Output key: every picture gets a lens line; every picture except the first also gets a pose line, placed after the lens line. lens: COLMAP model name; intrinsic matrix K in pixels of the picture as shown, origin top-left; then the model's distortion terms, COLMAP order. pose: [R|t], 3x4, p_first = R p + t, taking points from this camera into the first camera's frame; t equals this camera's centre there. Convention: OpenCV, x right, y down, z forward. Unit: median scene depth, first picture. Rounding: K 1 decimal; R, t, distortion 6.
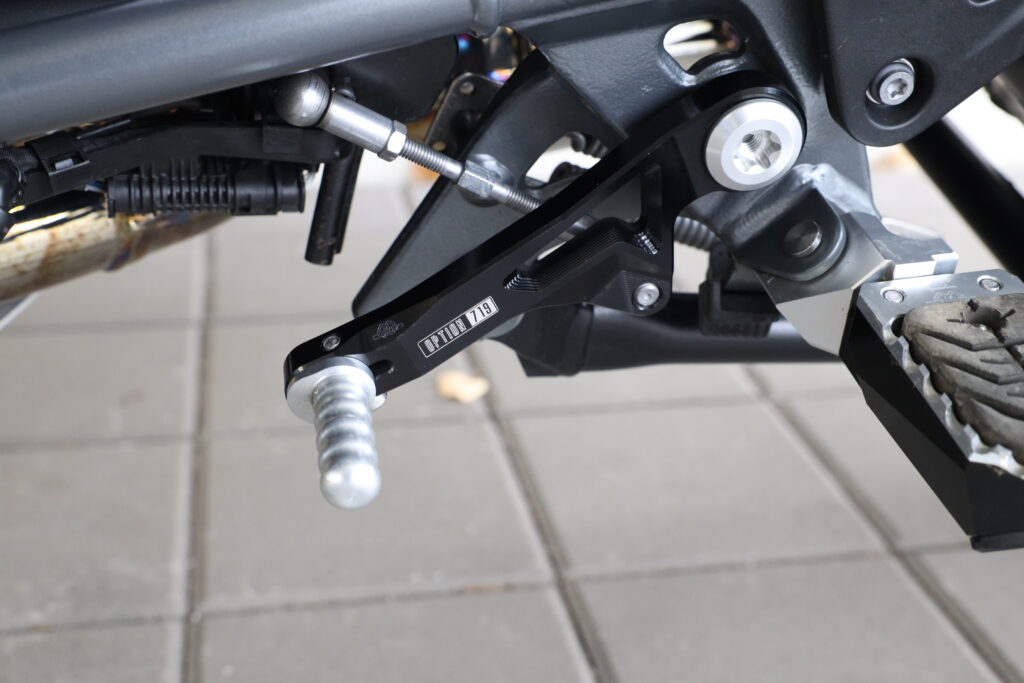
lens RADIAL K [[1313.1, 0, 512.2], [0, 1313.1, 343.0], [0, 0, 1]] dist [-0.011979, 0.000000]
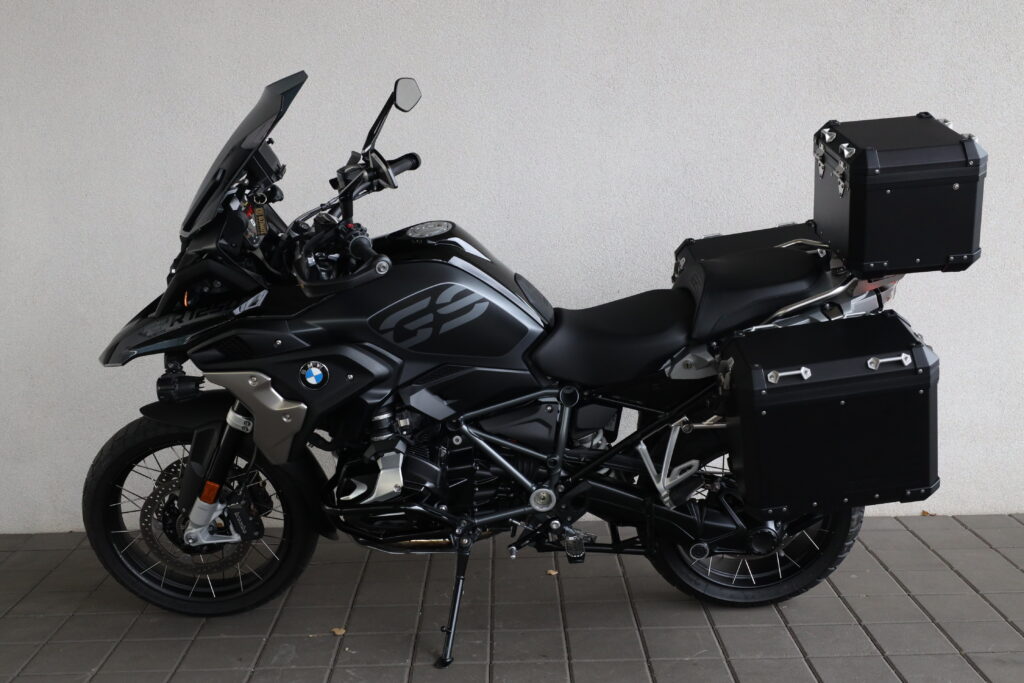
lens RADIAL K [[1204.5, 0, 503.9], [0, 1204.5, 340.2], [0, 0, 1]] dist [0.004011, 0.000000]
pose [[0.980001, -0.023533, -0.197598, 1.624751], [-0.027684, 0.967203, -0.252493, 0.799676], [0.197059, 0.252914, 0.947208, -7.962537]]
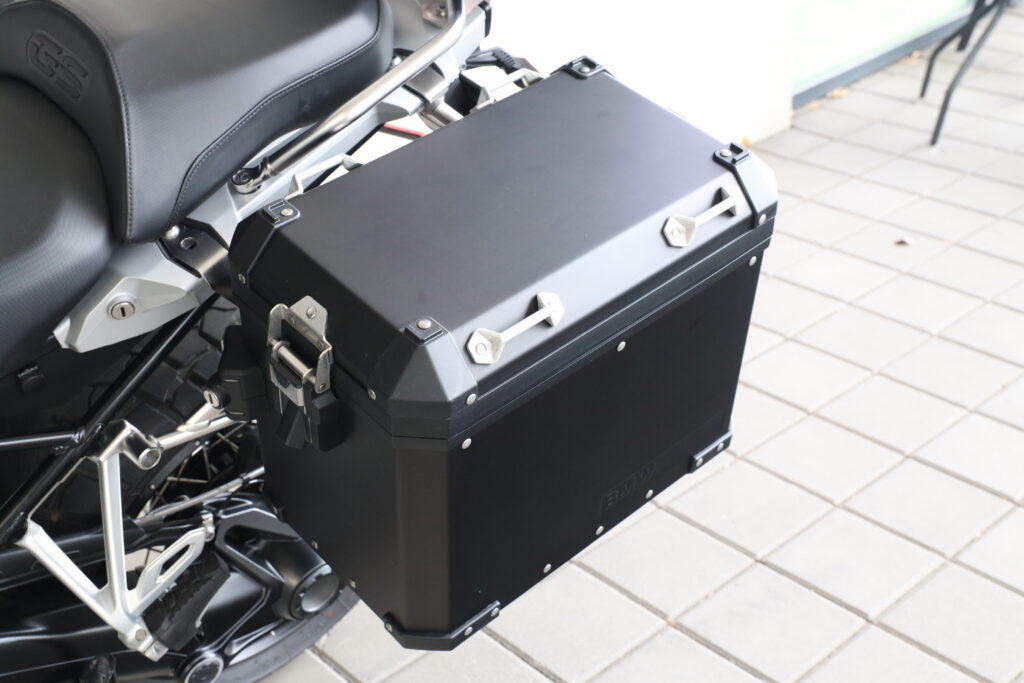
lens RADIAL K [[1378.9, 0, 507.3], [0, 1378.9, 347.3], [0, 0, 1]] dist [0.001153, 0.000000]
pose [[0.856391, -0.313948, 0.409916, 0.580969], [0.279923, 0.949413, 0.142329, -1.358021], [-0.433864, -0.007144, 0.900950, -3.158195]]
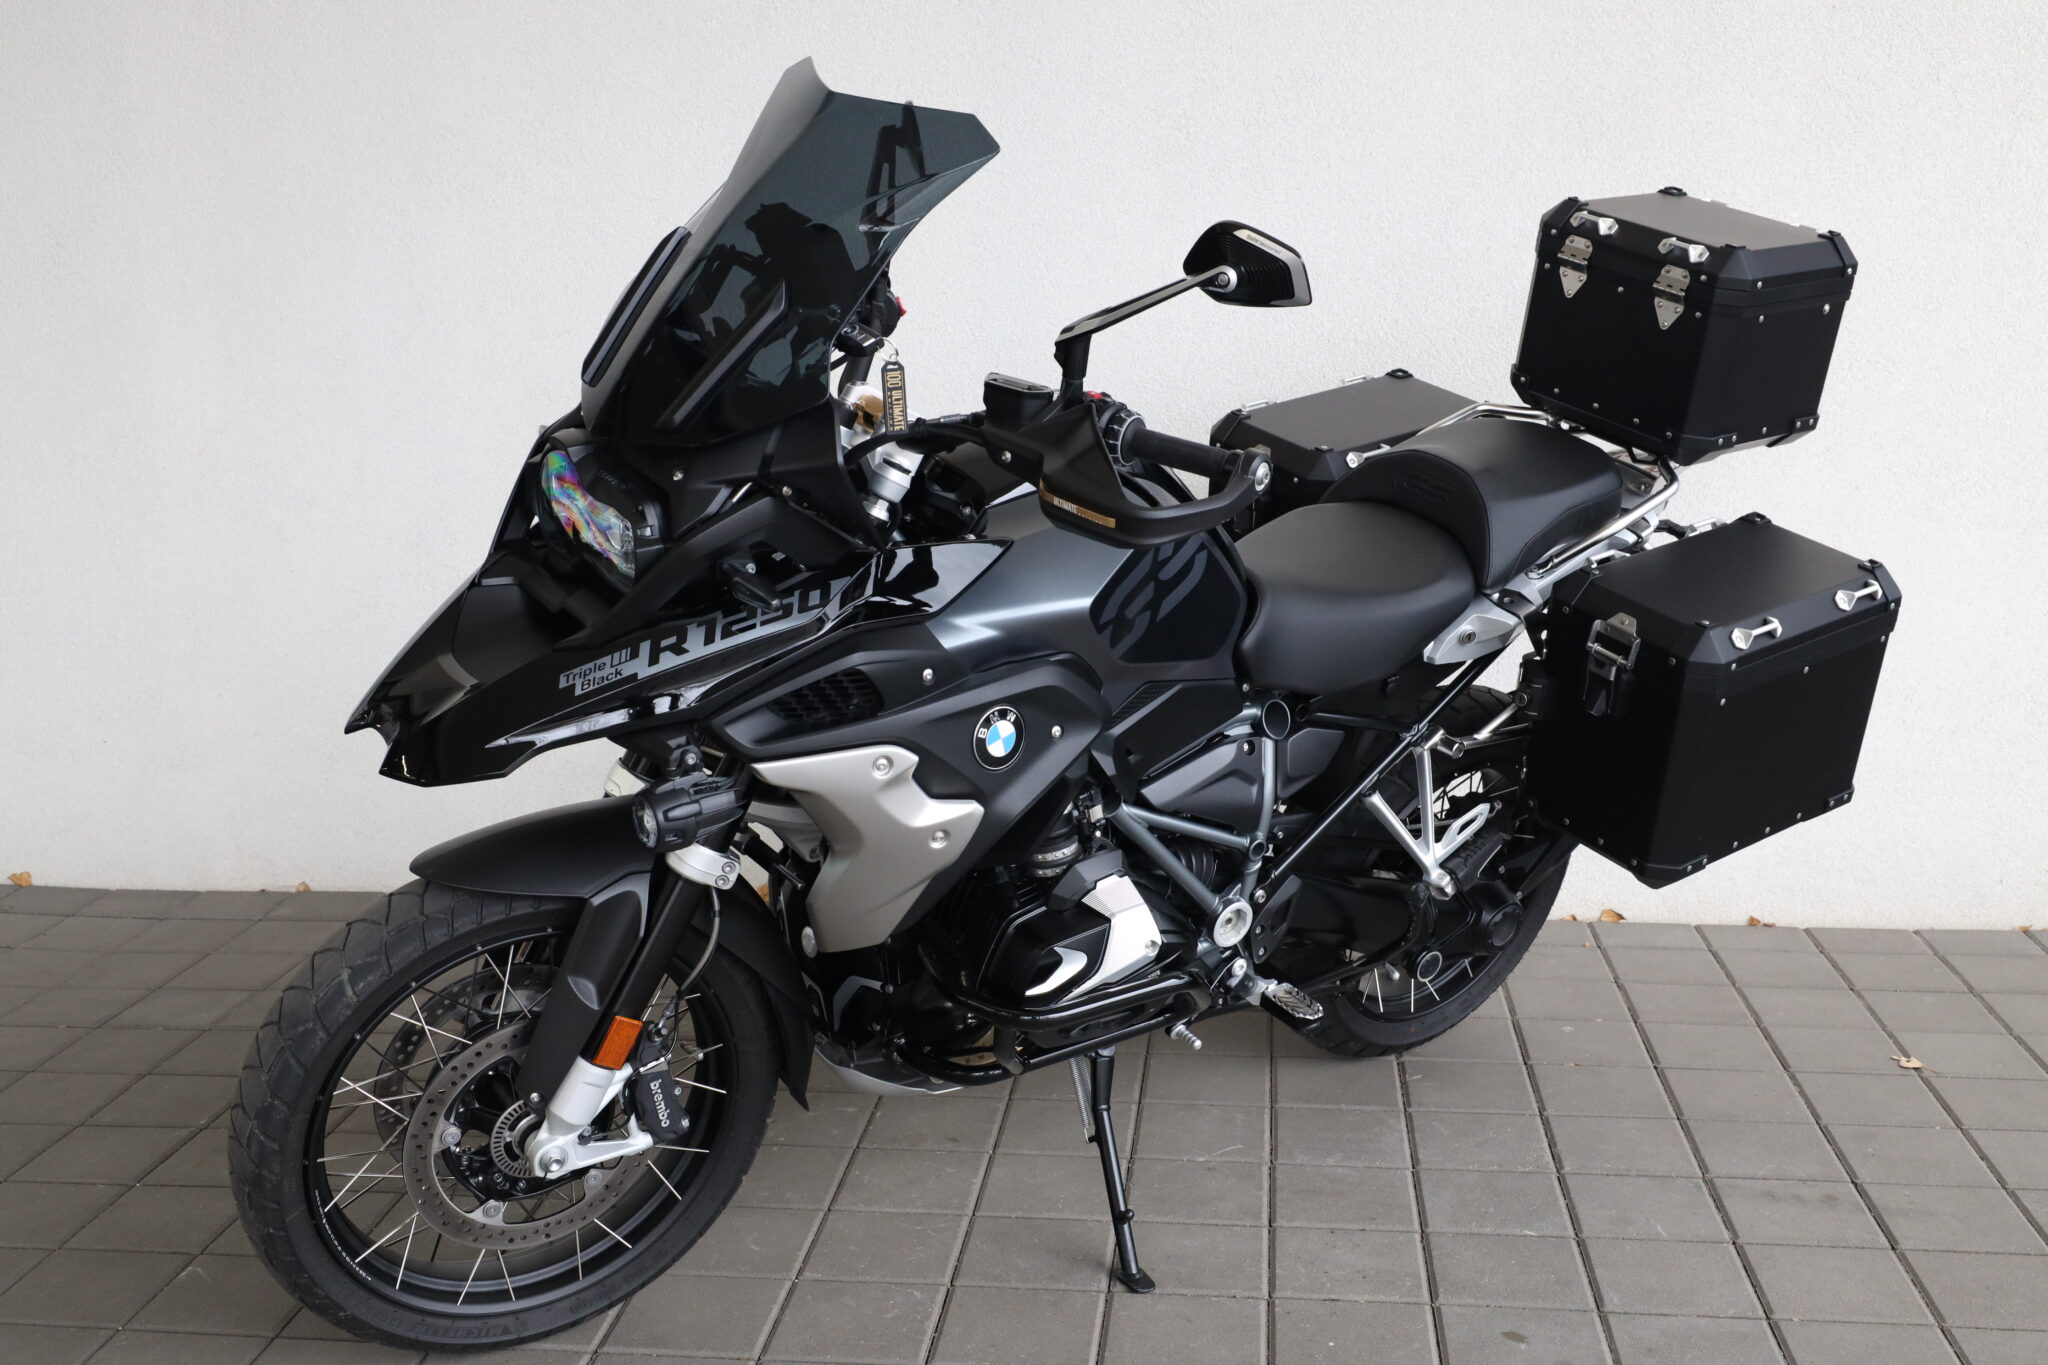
lens RADIAL K [[2136.4, 0, 1028.2], [0, 2136.4, 685.2], [0, 0, 1]] dist [0.010179, 0.000000]
pose [[0.899624, -0.130889, 0.416586, -3.881301], [0.209634, 0.966347, -0.149086, -0.146092], [-0.383053, 0.221452, 0.896788, -6.405422]]
